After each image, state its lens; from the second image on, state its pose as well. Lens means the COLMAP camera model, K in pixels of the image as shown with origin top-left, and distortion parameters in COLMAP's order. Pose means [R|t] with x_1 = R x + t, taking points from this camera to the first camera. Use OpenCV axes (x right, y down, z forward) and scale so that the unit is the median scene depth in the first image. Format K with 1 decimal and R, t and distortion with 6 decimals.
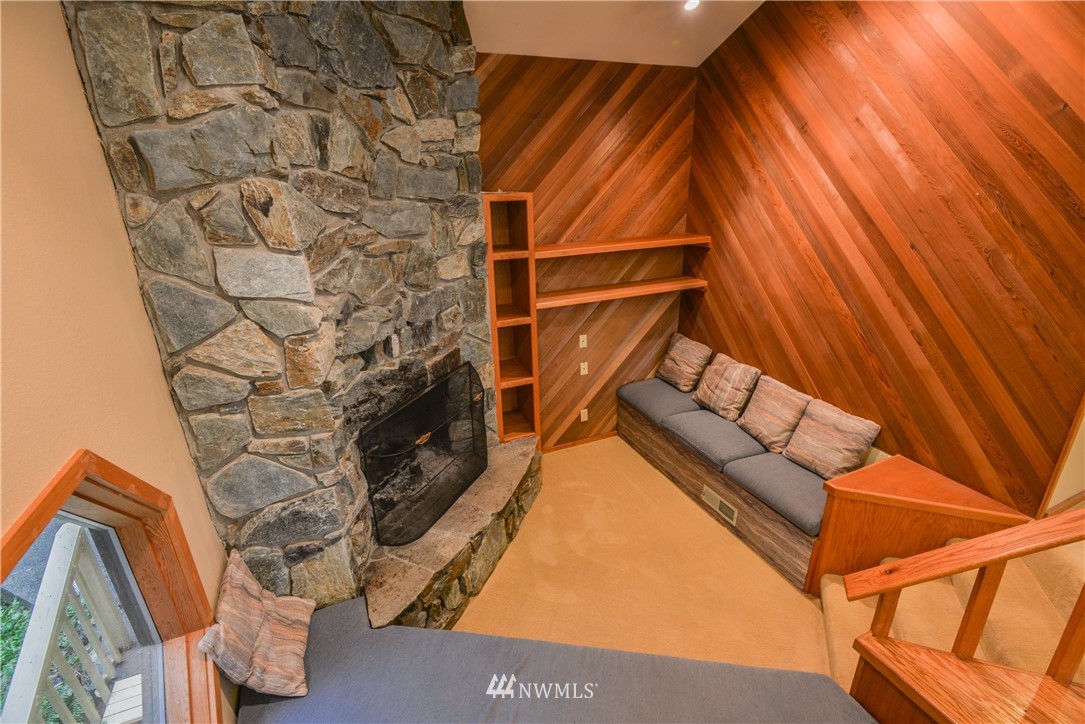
lens RADIAL K [[498.3, 0, 547.0], [0, 498.3, 366.4], [0, 0, 1]] dist [-0.002070, -0.009028]
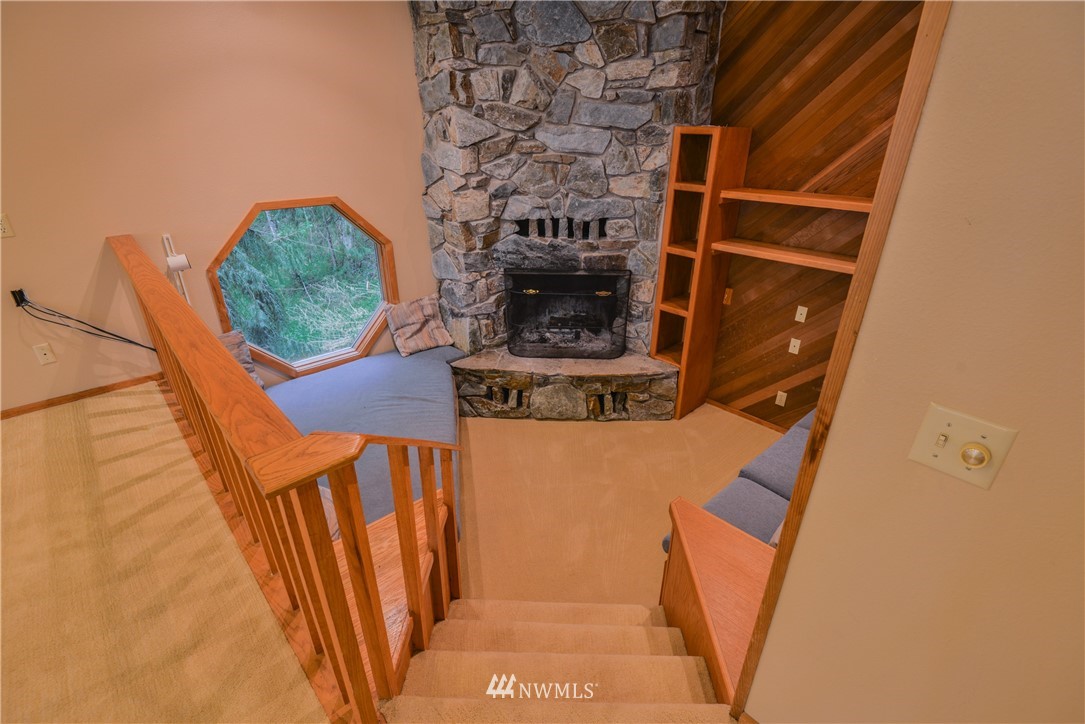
lens RADIAL K [[498.3, 0, 547.0], [0, 498.3, 366.4], [0, 0, 1]] dist [-0.002070, -0.009028]
pose [[0.336011, 0.428769, -0.838602, 1.033176], [-0.349702, 0.883518, 0.311615, -0.128981], [0.874531, 0.188555, 0.446813, 0.386471]]
